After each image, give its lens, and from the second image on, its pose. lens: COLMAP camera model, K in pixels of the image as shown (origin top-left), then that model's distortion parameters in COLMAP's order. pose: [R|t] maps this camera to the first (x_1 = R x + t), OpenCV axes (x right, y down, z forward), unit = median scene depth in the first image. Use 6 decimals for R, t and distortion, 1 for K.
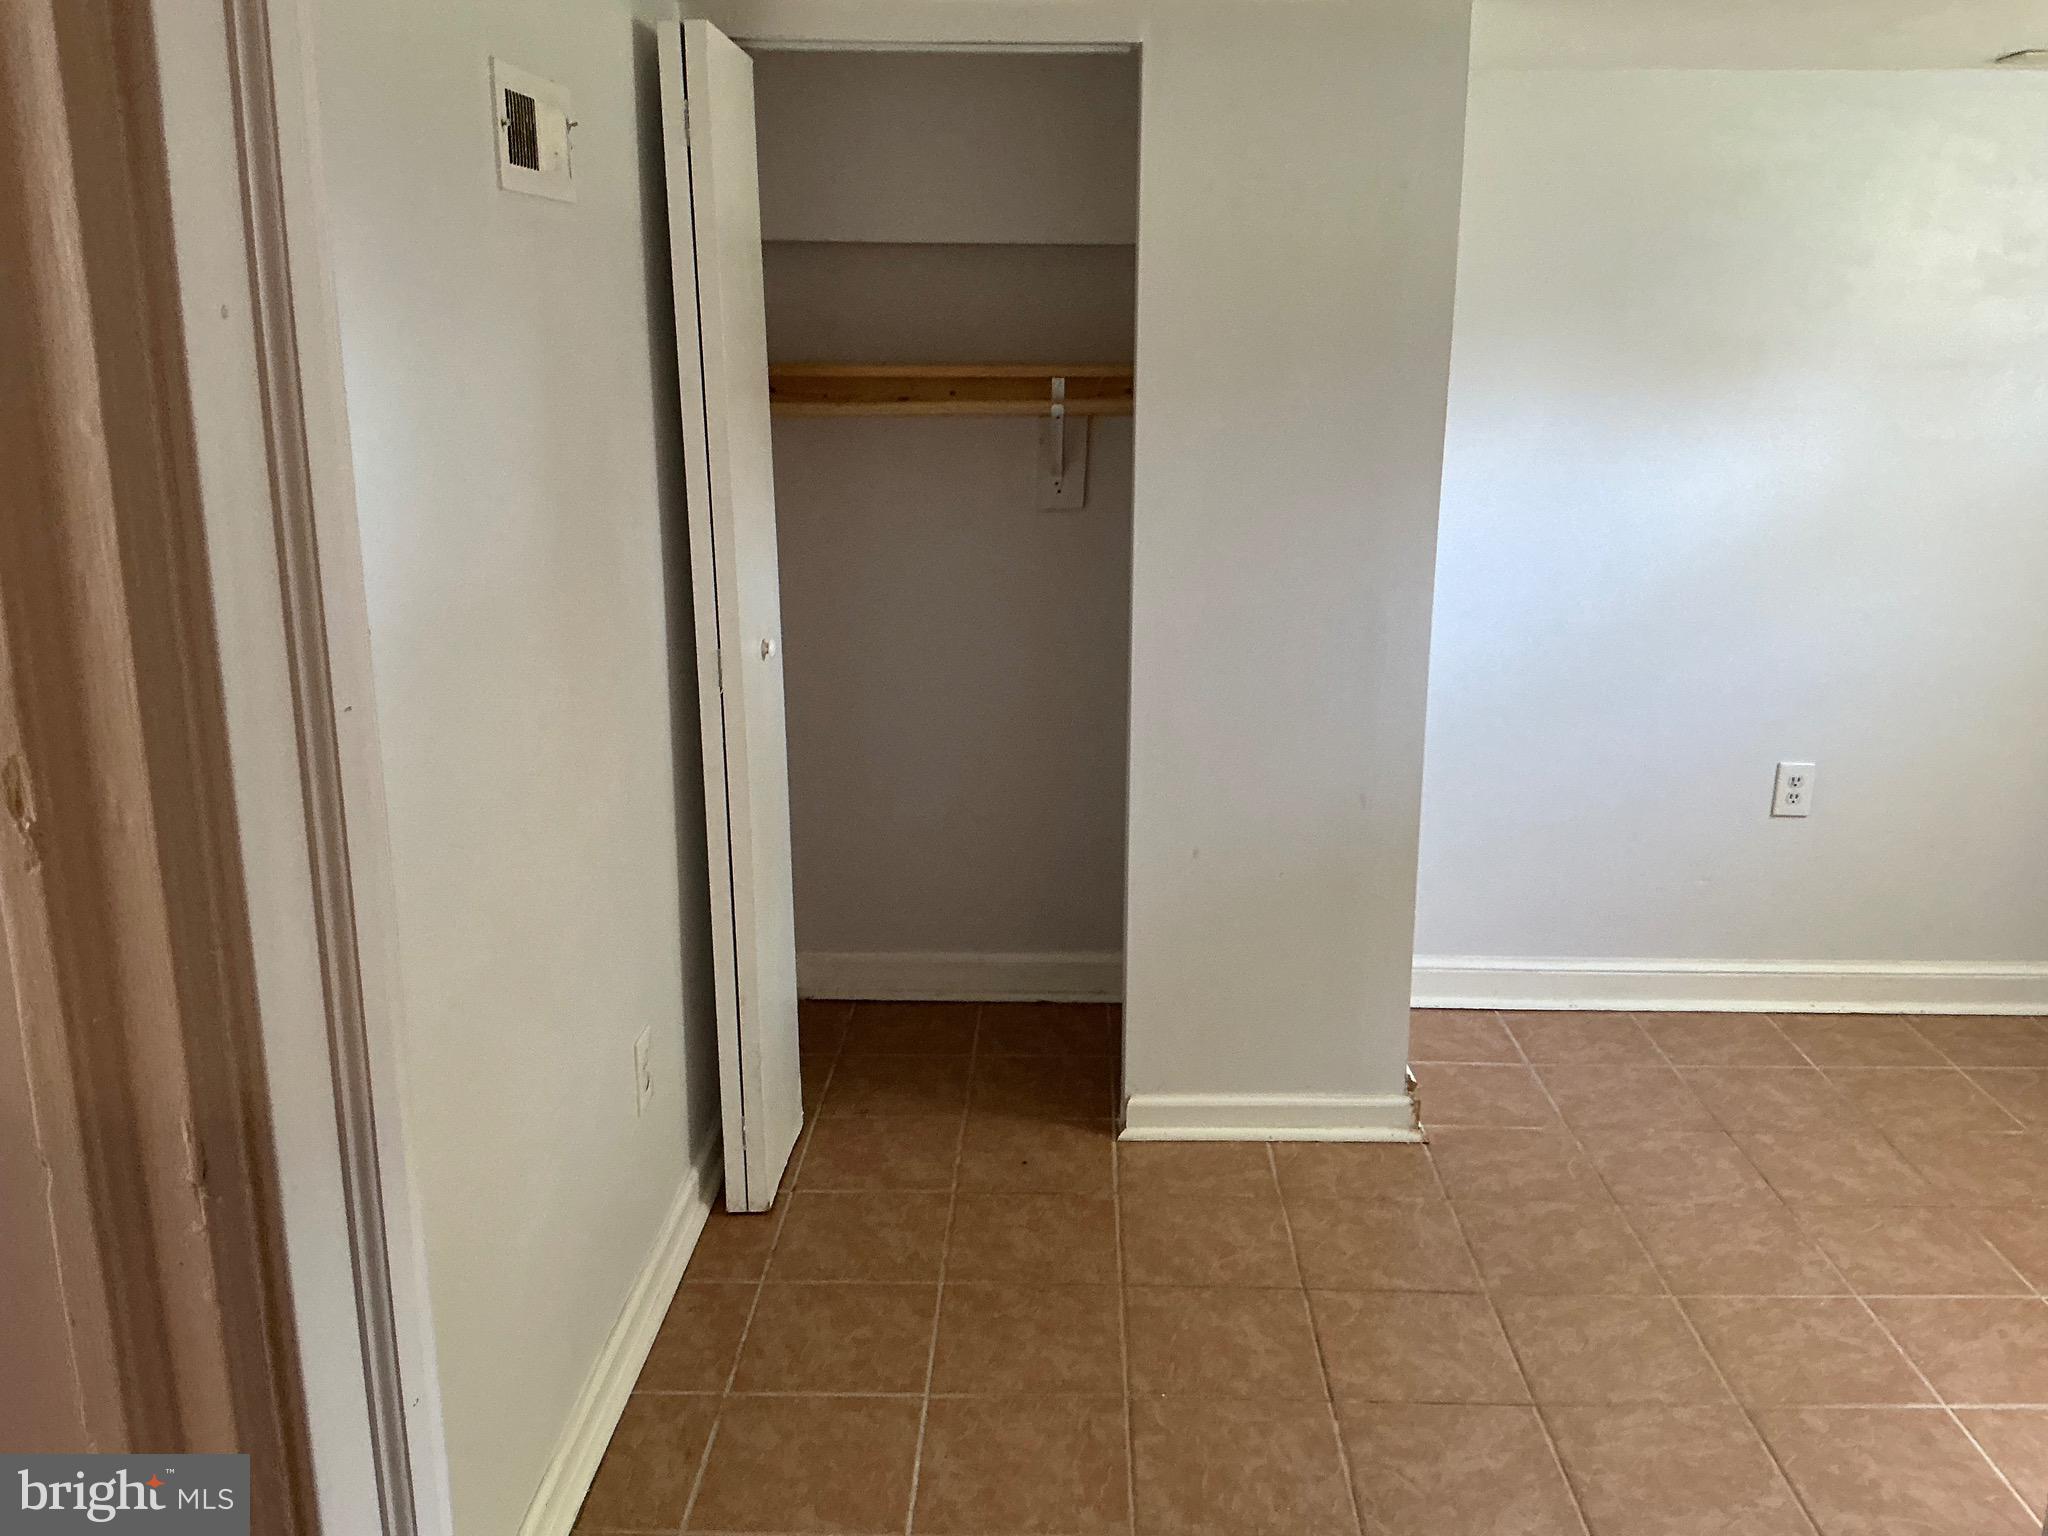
lens RADIAL K [[1692.5, 0, 1025.9], [0, 1692.5, 762.4], [0, 0, 1]] dist [0.151931, -0.309950]
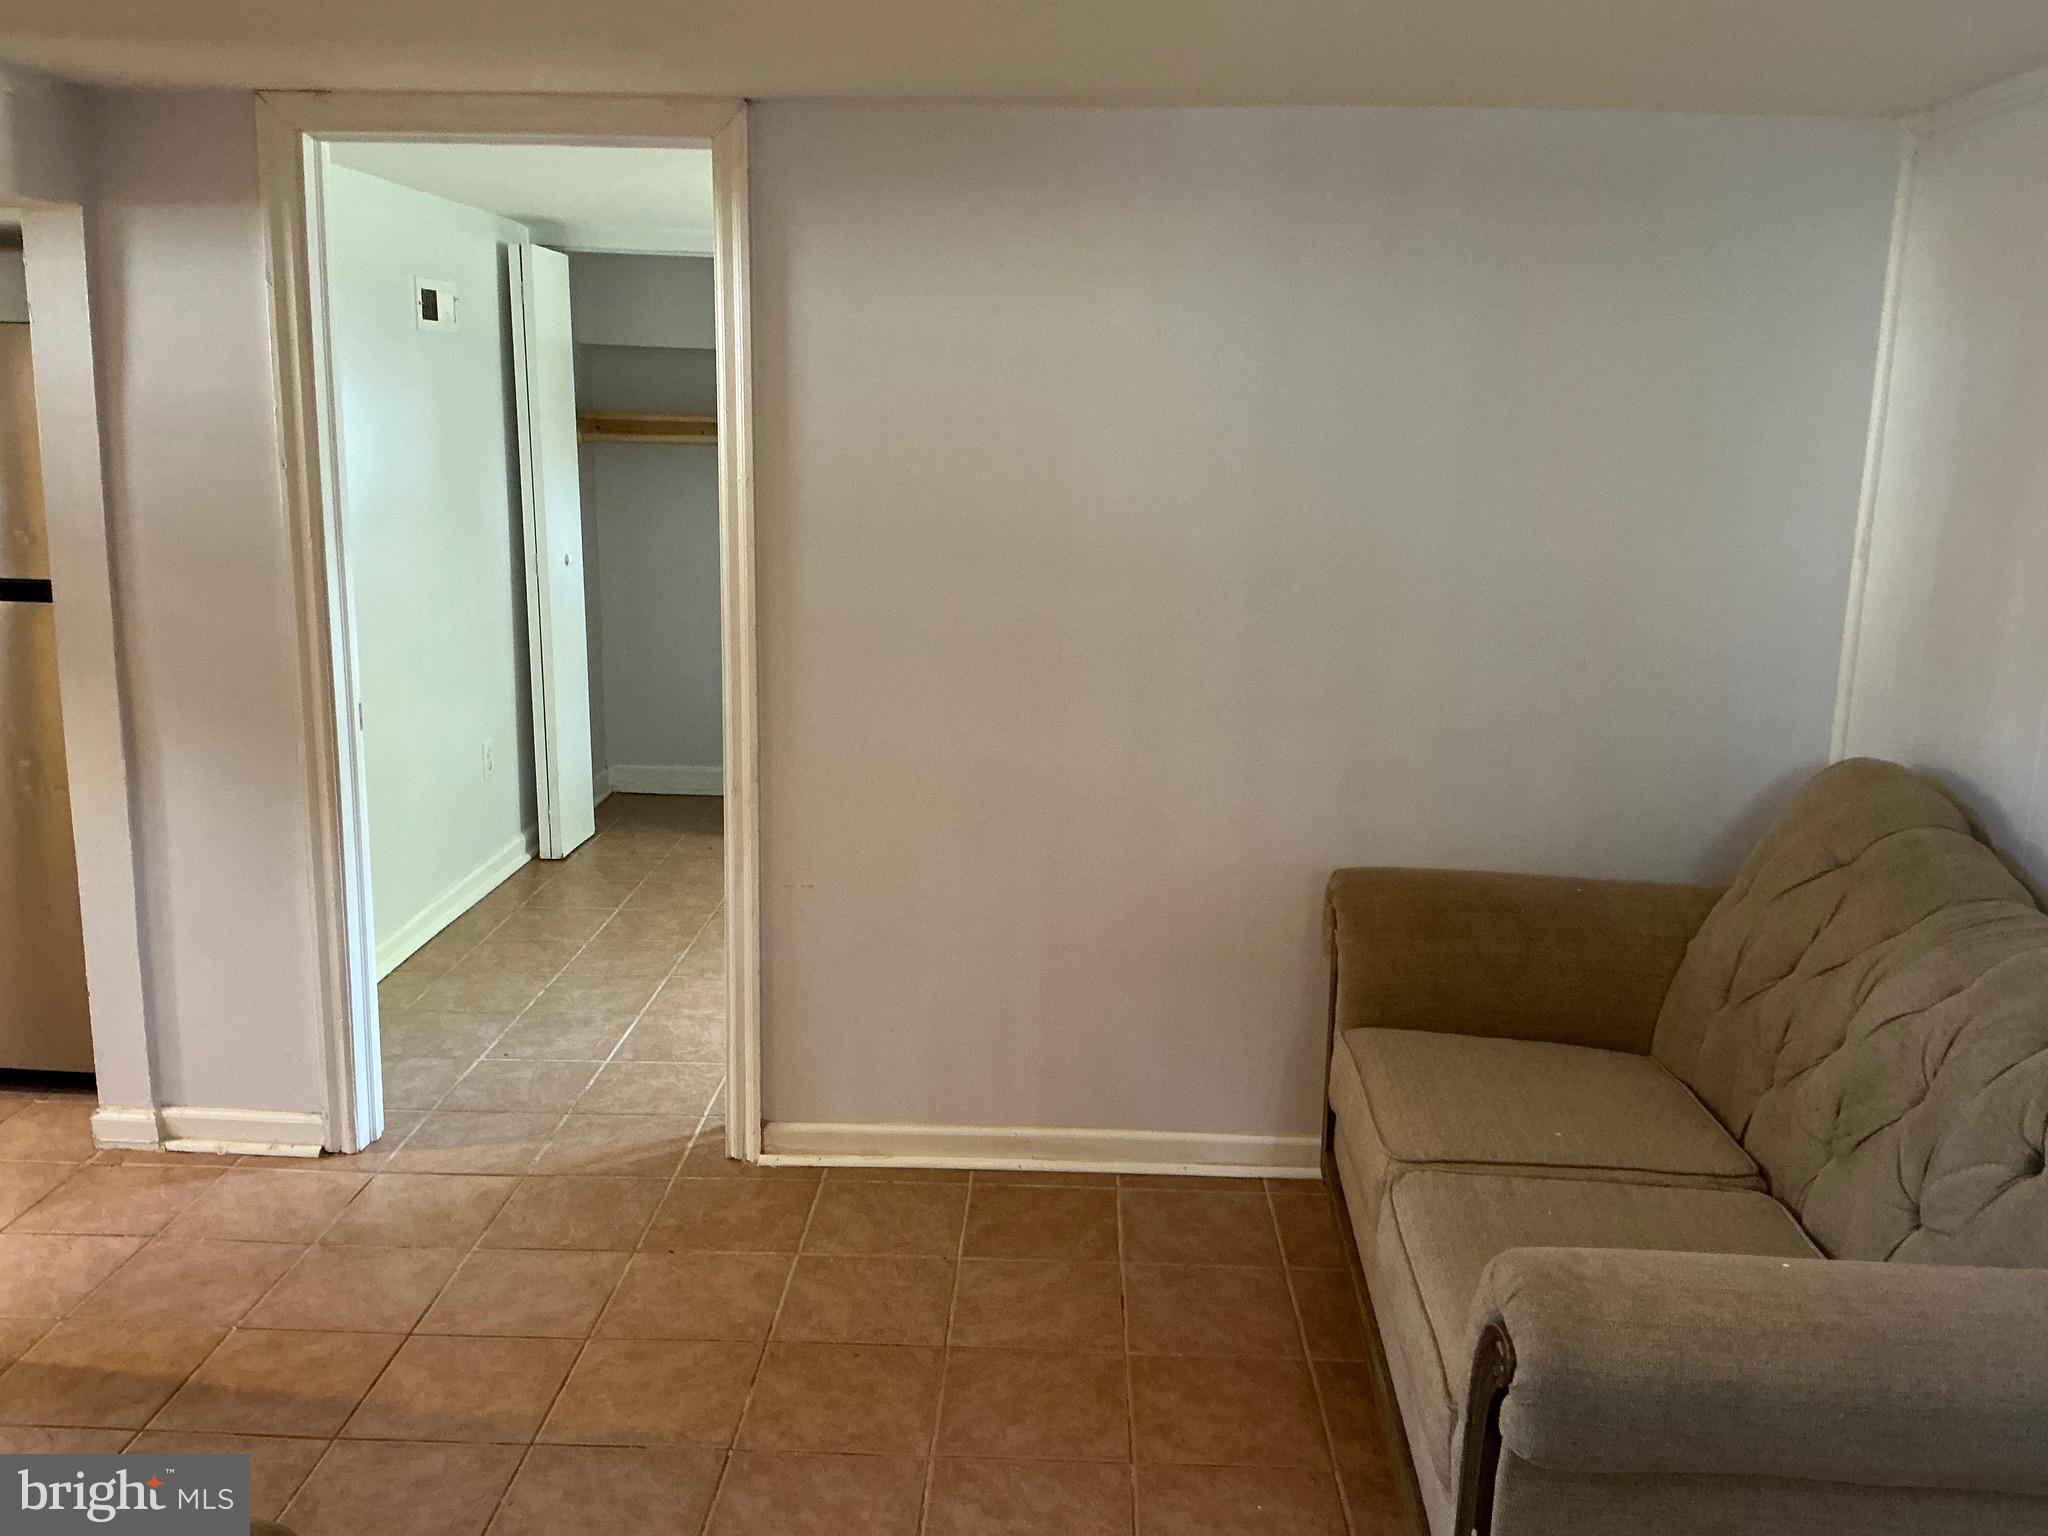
lens RADIAL K [[1692.5, 0, 1025.9], [0, 1692.5, 762.4], [0, 0, 1]] dist [0.151931, -0.309950]
pose [[0.999757, 0.021776, -0.003491, 0.370359], [-0.021901, 0.998918, -0.041024, 0.226892], [0.002594, 0.041091, 0.999152, -0.897661]]
